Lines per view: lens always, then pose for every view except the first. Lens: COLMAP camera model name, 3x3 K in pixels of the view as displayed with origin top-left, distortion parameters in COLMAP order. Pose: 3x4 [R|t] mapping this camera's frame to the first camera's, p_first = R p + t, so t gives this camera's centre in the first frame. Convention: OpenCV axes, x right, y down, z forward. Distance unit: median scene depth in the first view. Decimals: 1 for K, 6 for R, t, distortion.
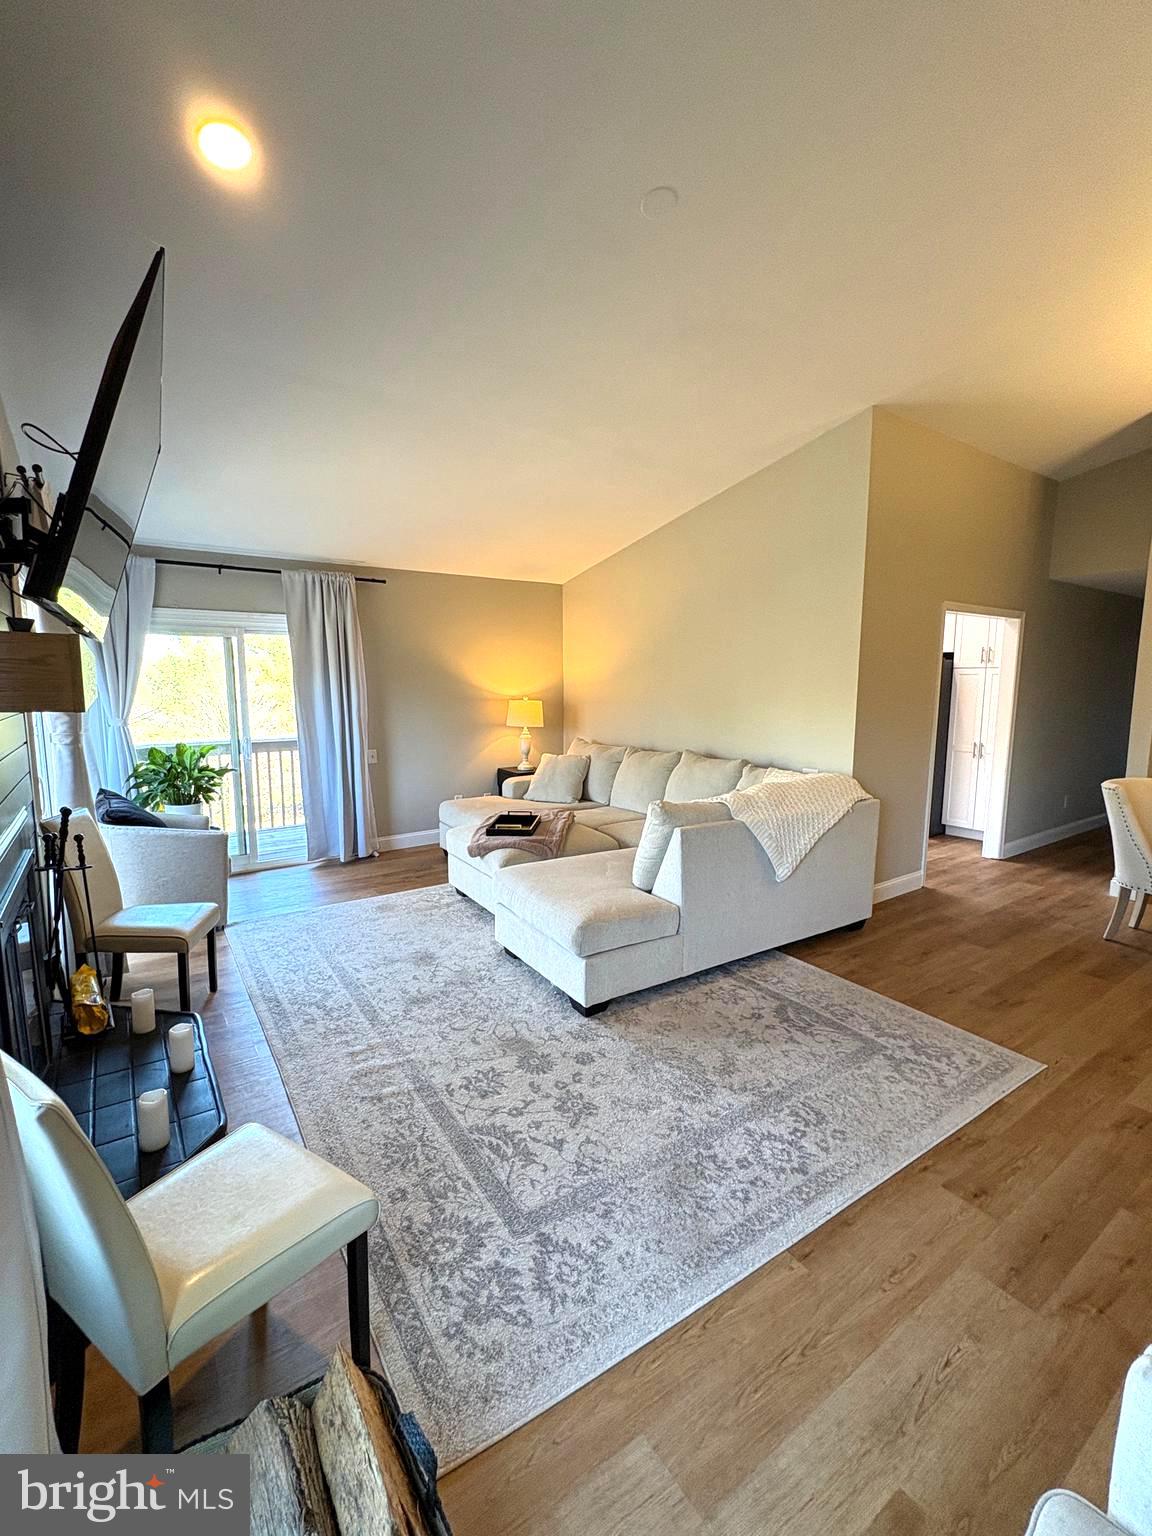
lens RADIAL K [[662.7, 0, 578.2], [0, 662.7, 771.7], [0, 0, 1]] dist [-0.004295, 0.001024]
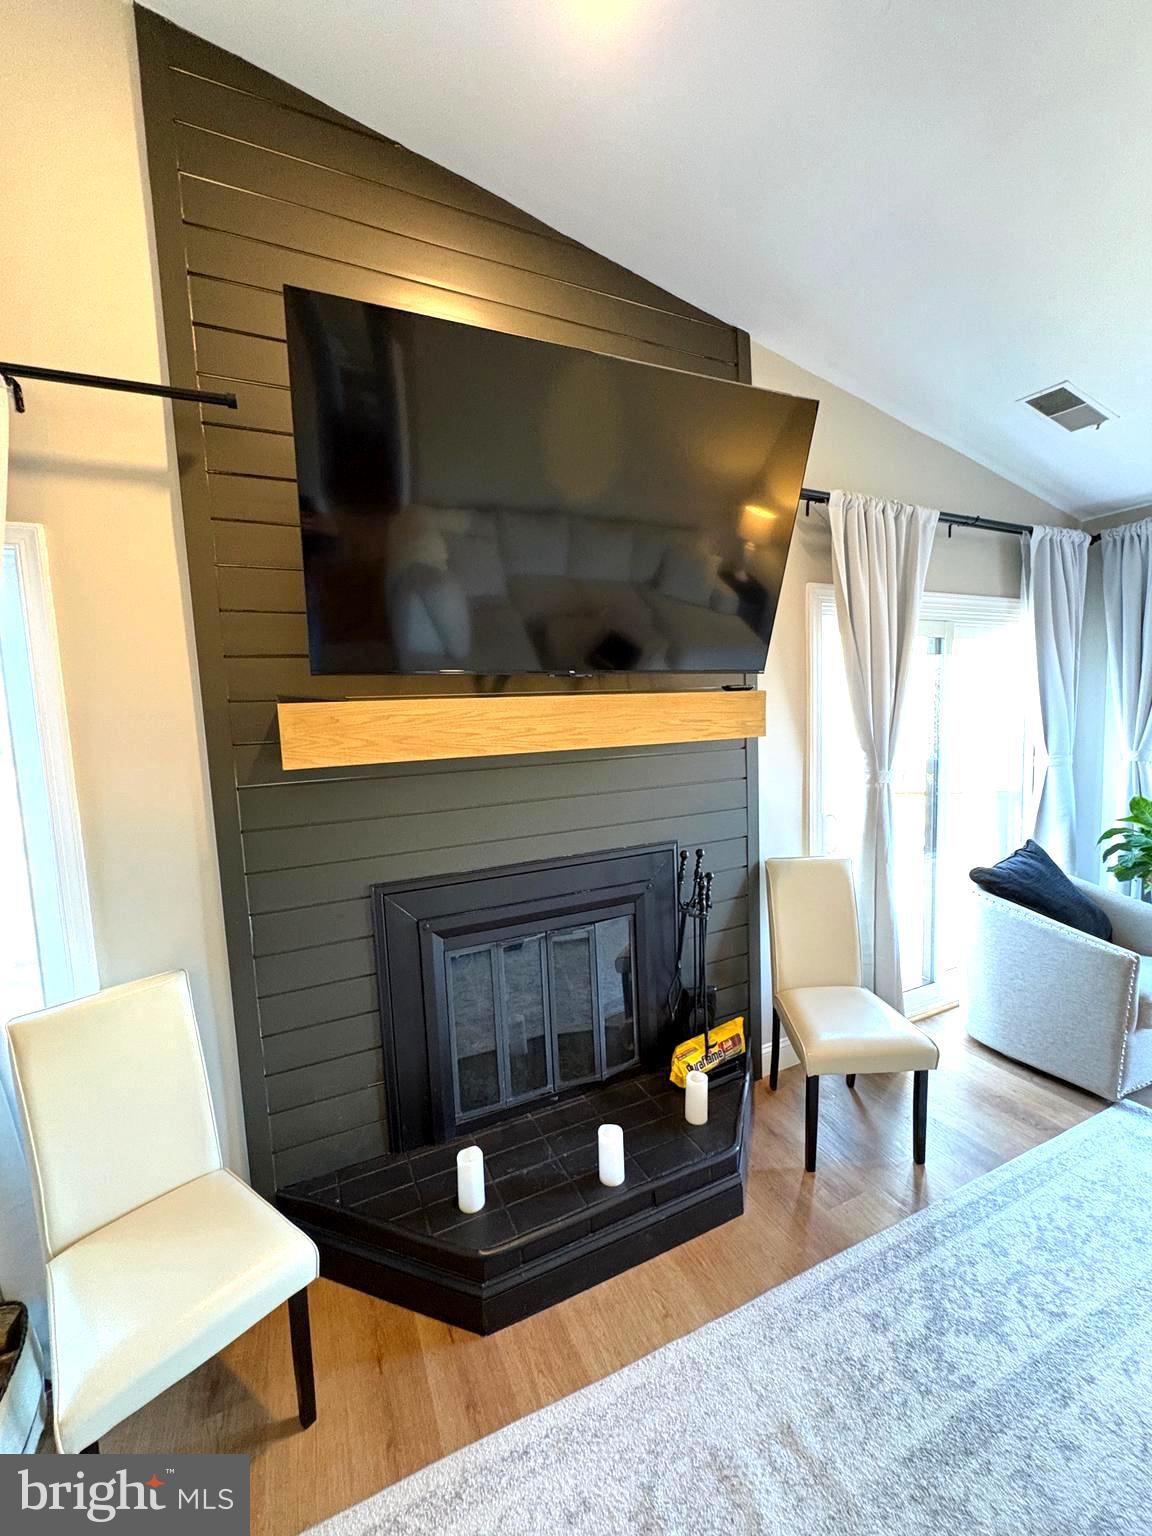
lens RADIAL K [[613.6, 0, 581.1], [0, 613.6, 766.5], [0, 0, 1]] dist [0.001066, 0.000530]
pose [[-0.161904, 0.086009, -0.983051, 0.128518], [-0.099457, 0.989700, 0.102971, -0.140535], [0.981782, 0.114442, -0.151682, 0.906582]]
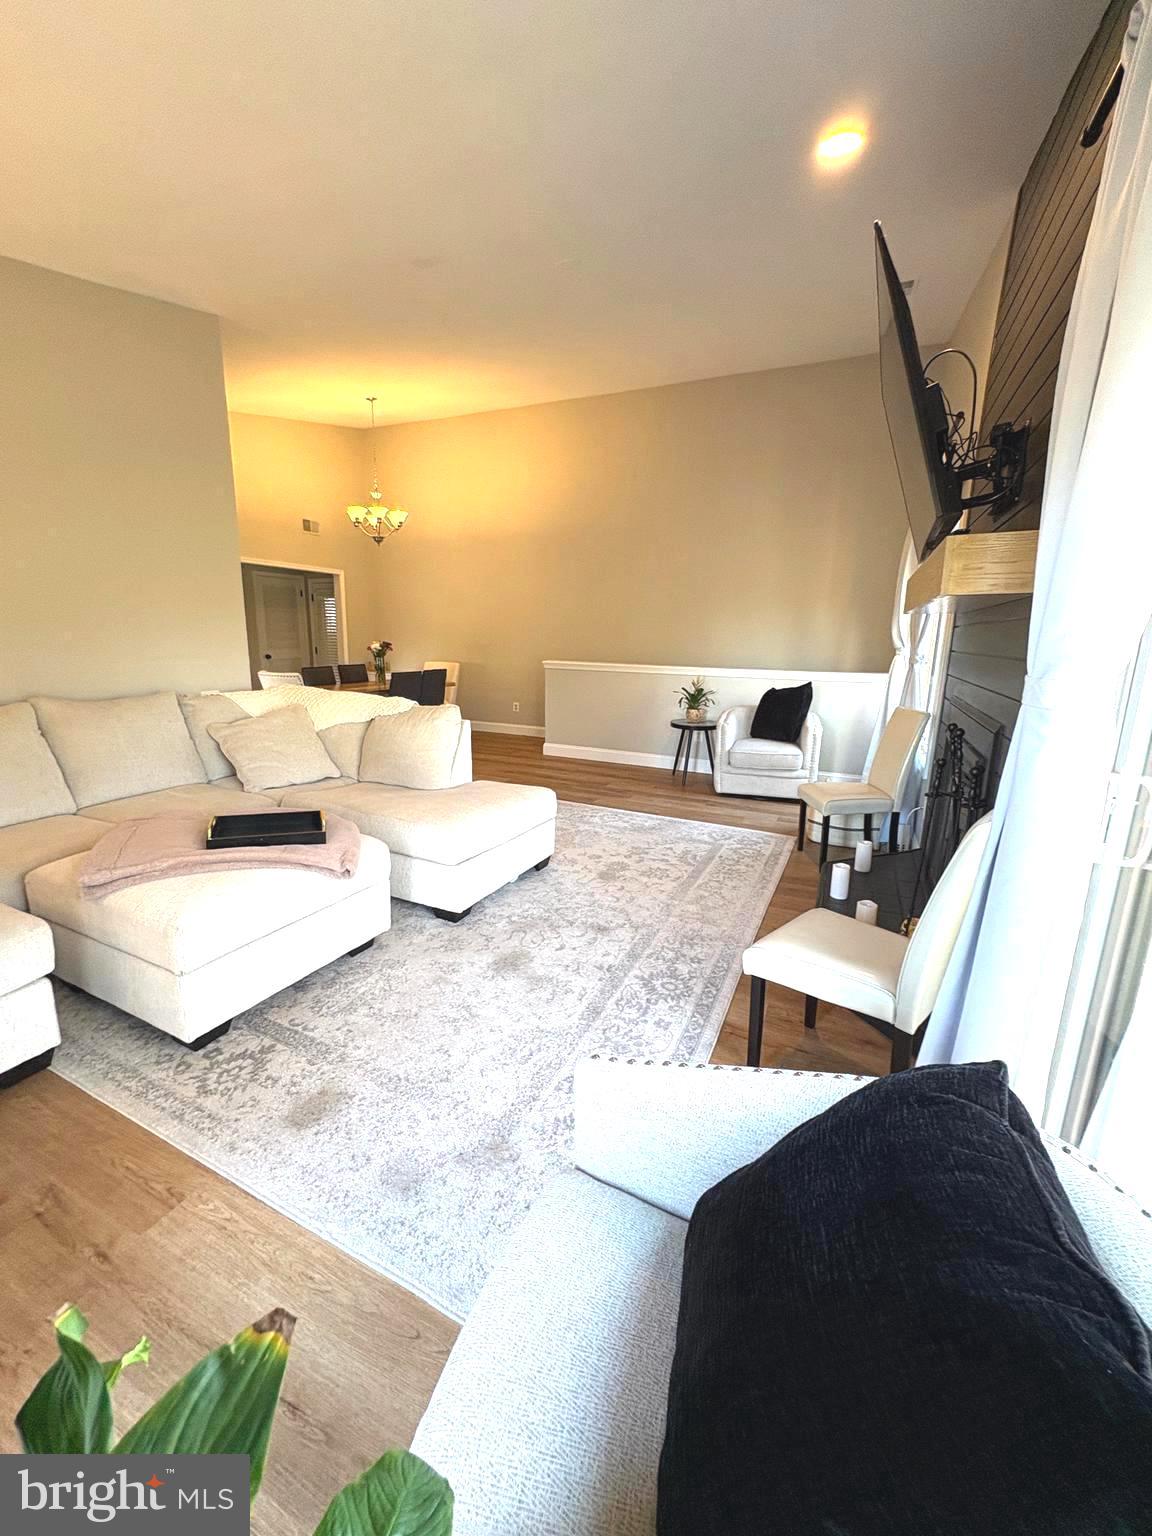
lens RADIAL K [[613.6, 0, 572.2], [0, 613.6, 767.1], [0, 0, 1]] dist [0.001066, 0.000530]
pose [[-0.506762, -0.202384, 0.837993, -1.156550], [0.094078, 0.953265, 0.287116, -0.176558], [-0.856937, 0.224336, -0.464039, 1.743789]]
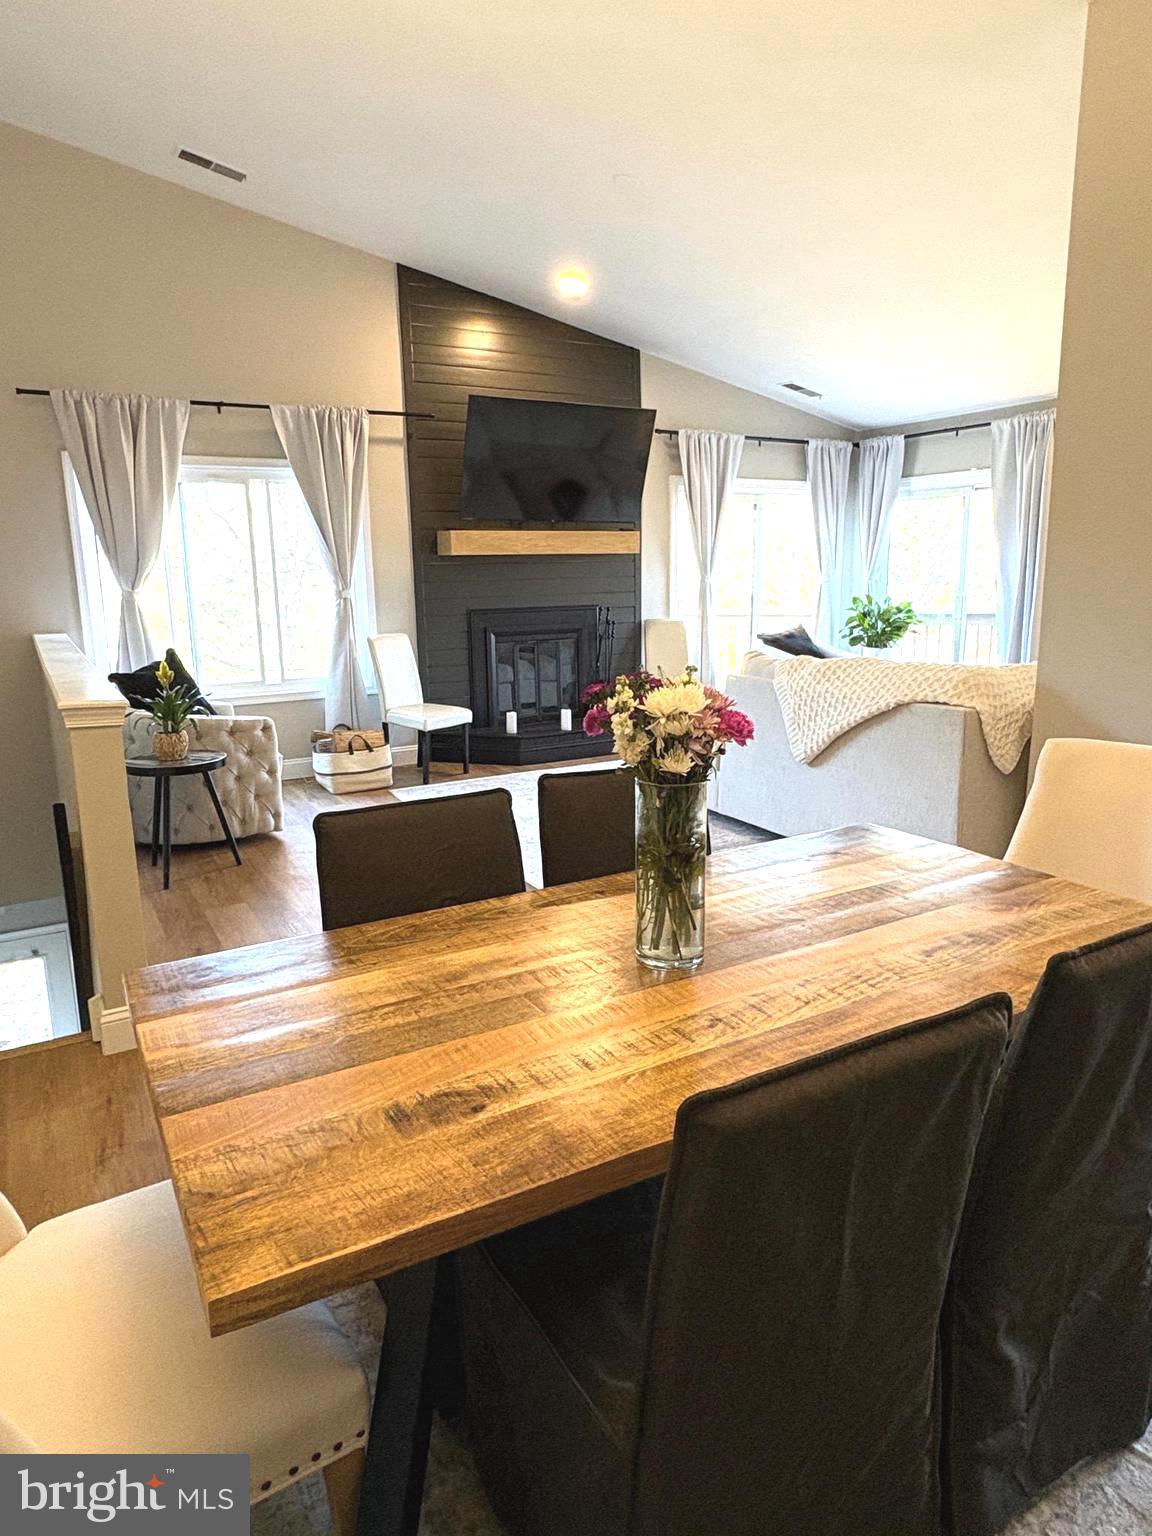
lens RADIAL K [[966.6, 0, 581.0], [0, 966.6, 769.8], [0, 0, 1]] dist [-0.004977, 0.003413]
pose [[-0.091200, 0.201828, -0.975166, 1.822900], [-0.123542, 0.969389, 0.212186, -0.093520], [0.988140, 0.139825, -0.063474, 1.085185]]
